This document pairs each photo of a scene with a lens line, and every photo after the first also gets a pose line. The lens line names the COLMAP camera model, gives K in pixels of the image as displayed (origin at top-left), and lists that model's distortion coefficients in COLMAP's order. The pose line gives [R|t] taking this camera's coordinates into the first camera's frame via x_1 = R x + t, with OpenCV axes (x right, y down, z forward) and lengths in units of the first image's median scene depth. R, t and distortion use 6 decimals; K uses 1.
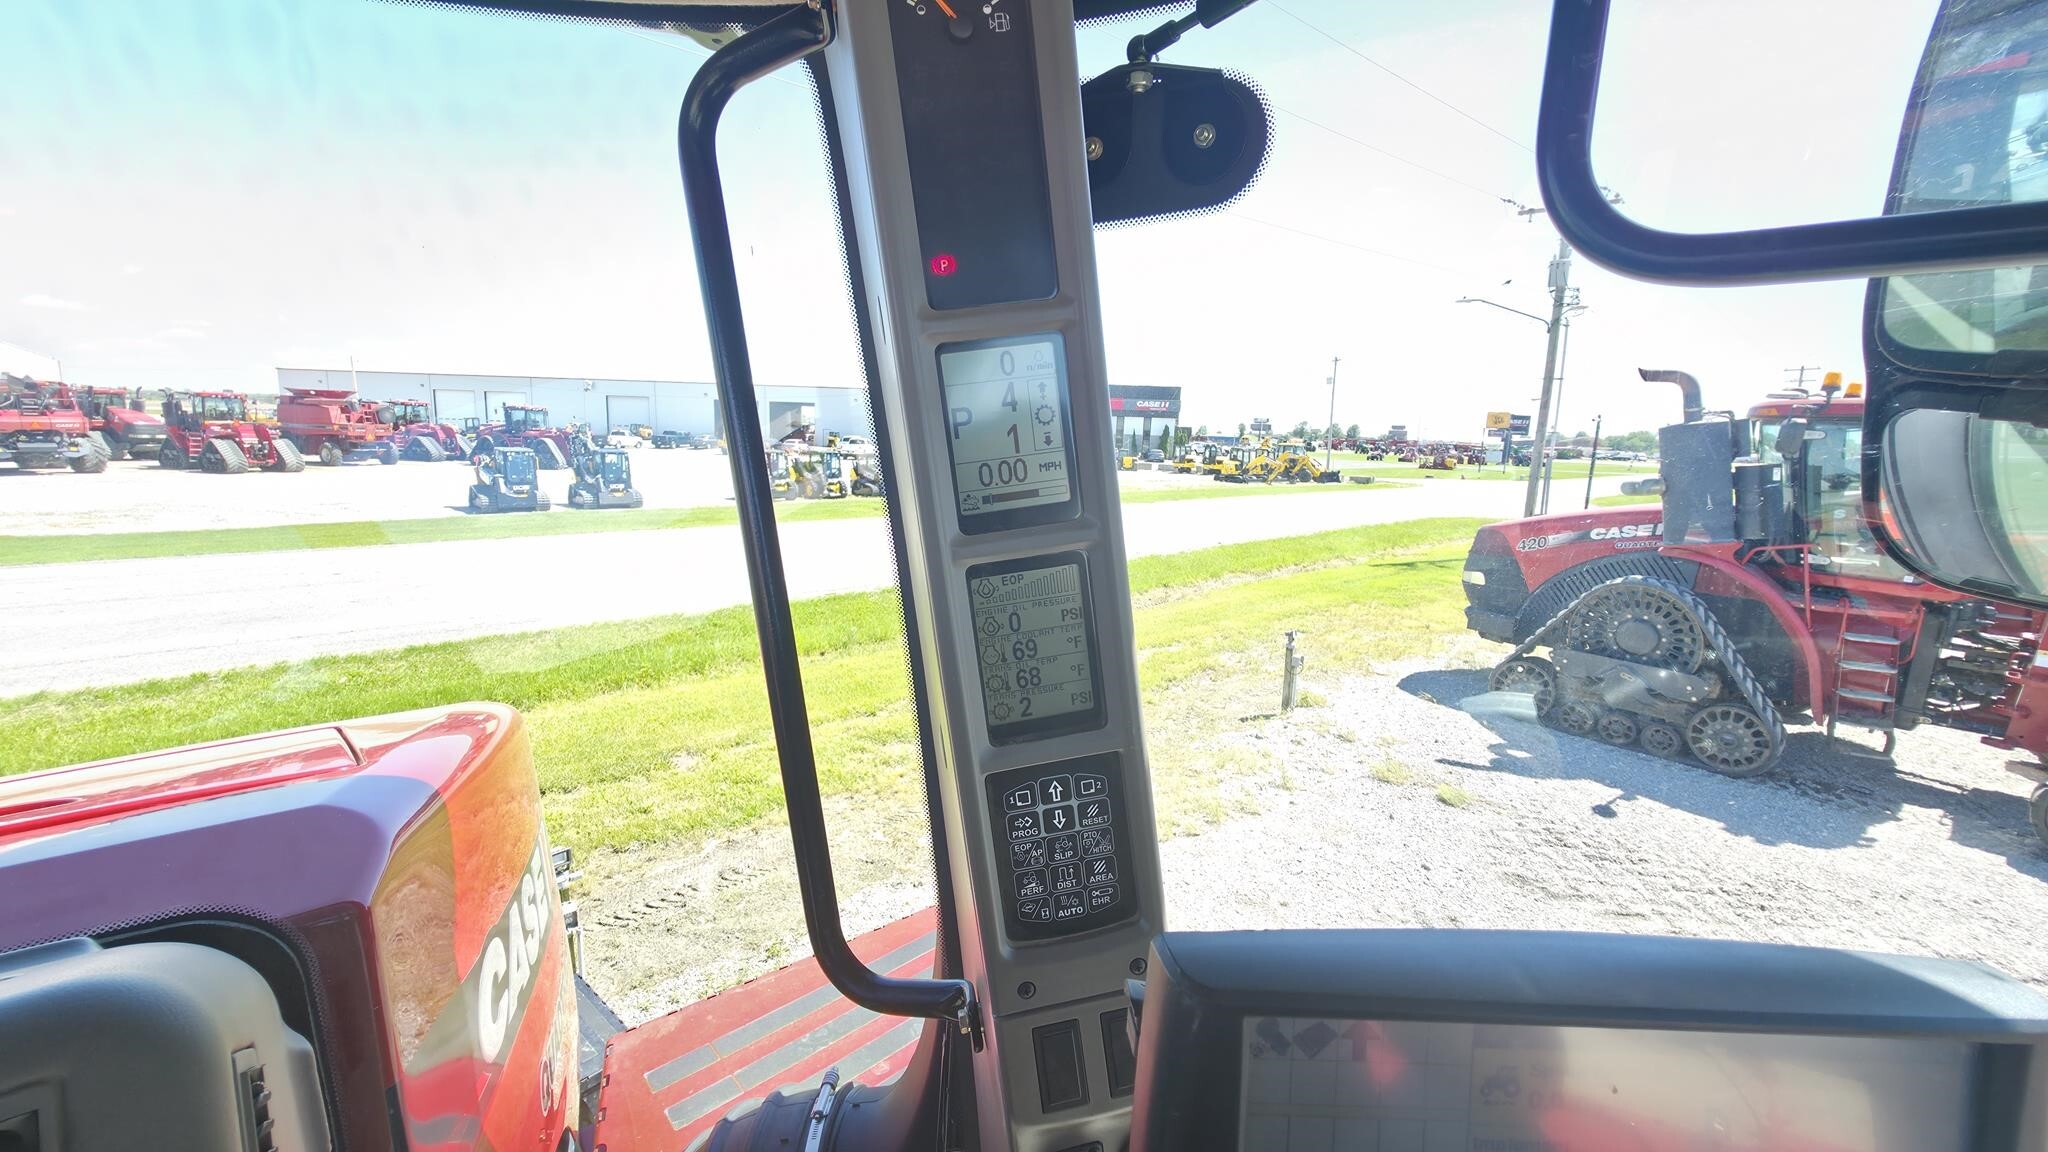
lens RADIAL K [[808.5, 0, 1014.2], [0, 808.5, 572.5], [0, 0, 1]] dist [0.006315, -0.002121]
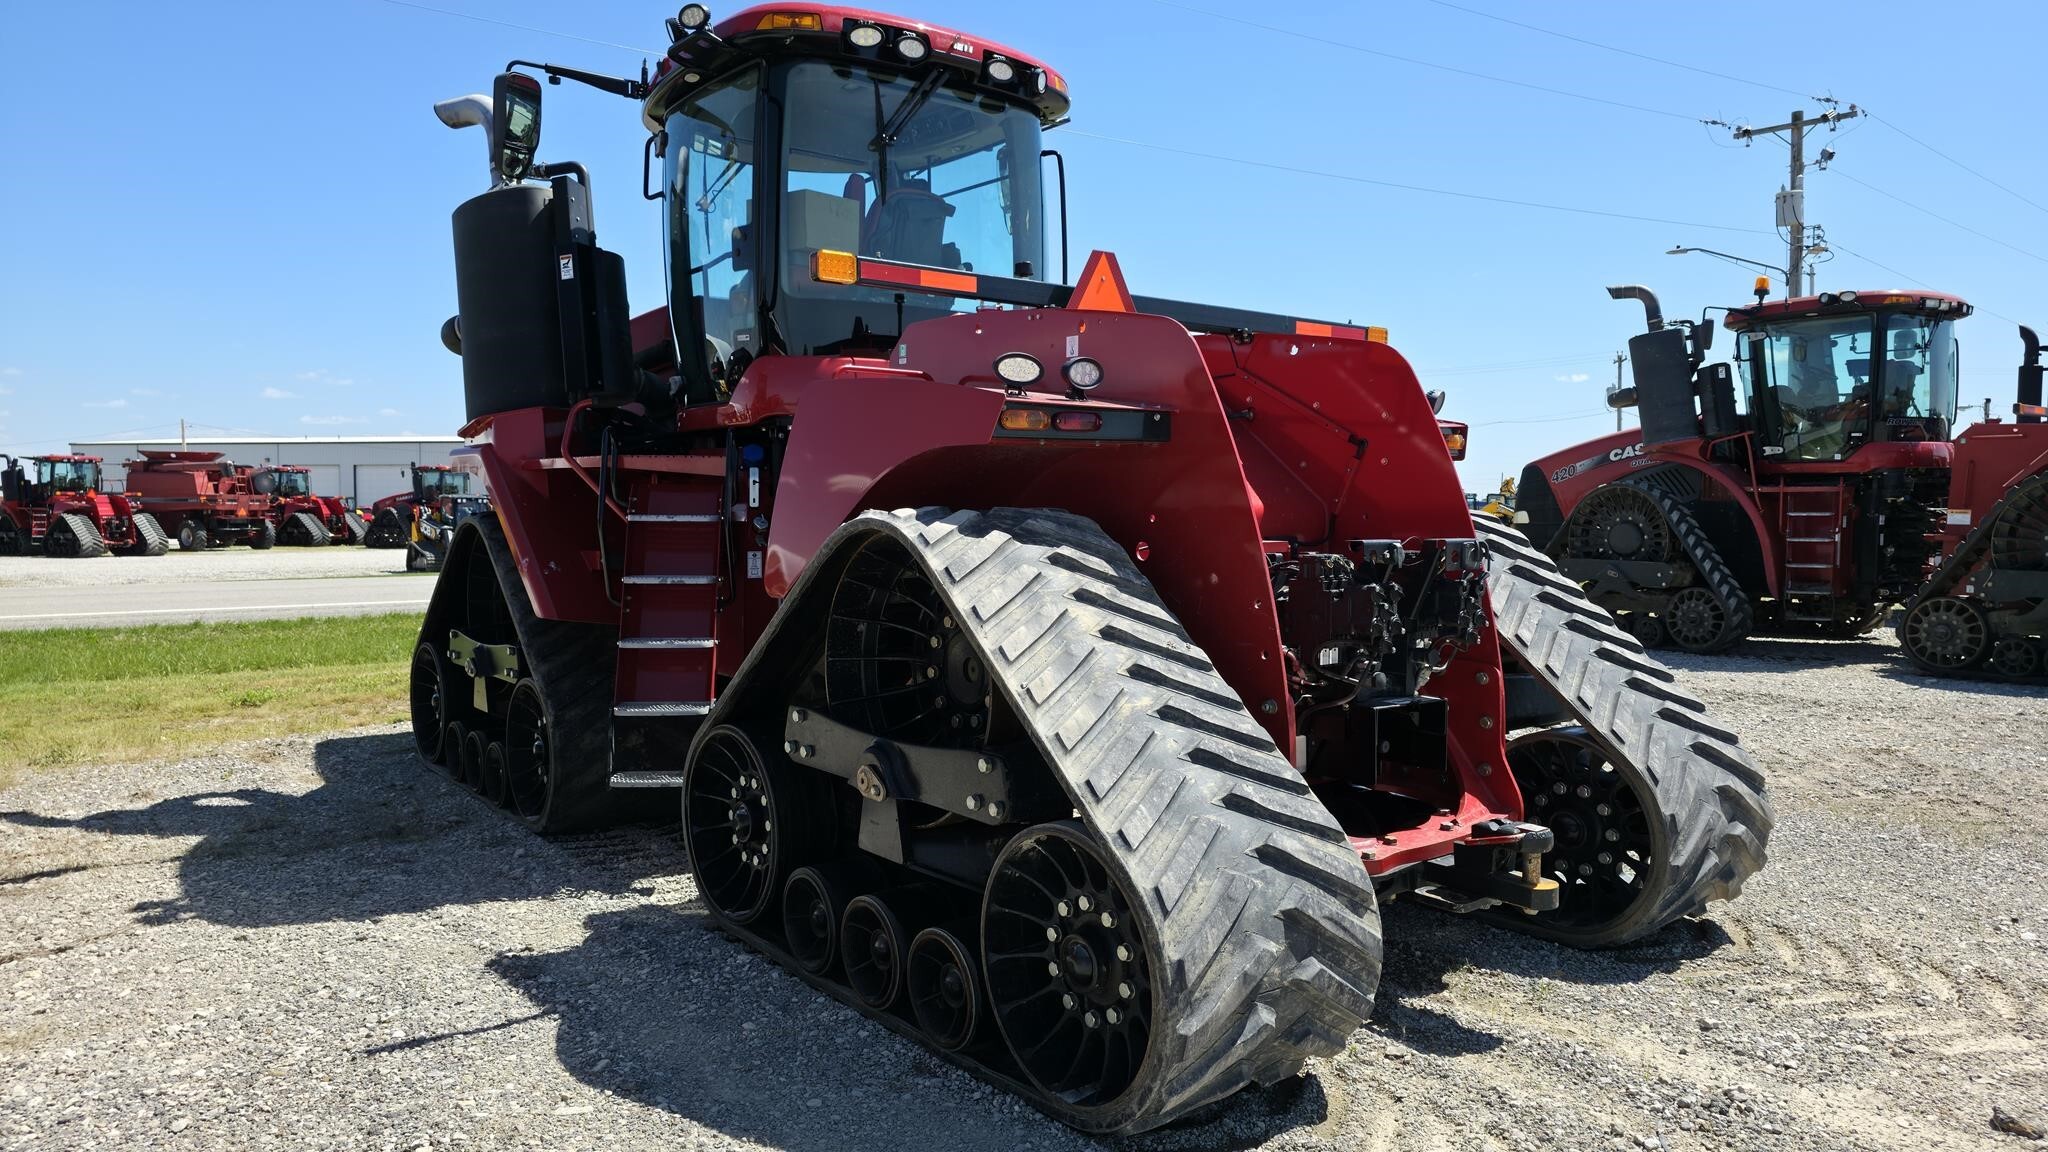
lens RADIAL K [[1351.0, 0, 1043.9], [0, 1351.0, 606.1], [0, 0, 1]] dist [0.023850, -0.001382]
pose [[0.996294, -0.033707, -0.079139, 0.048704], [0.024968, 0.993736, -0.108927, 0.102741], [0.082315, 0.106548, 0.990894, -0.236982]]
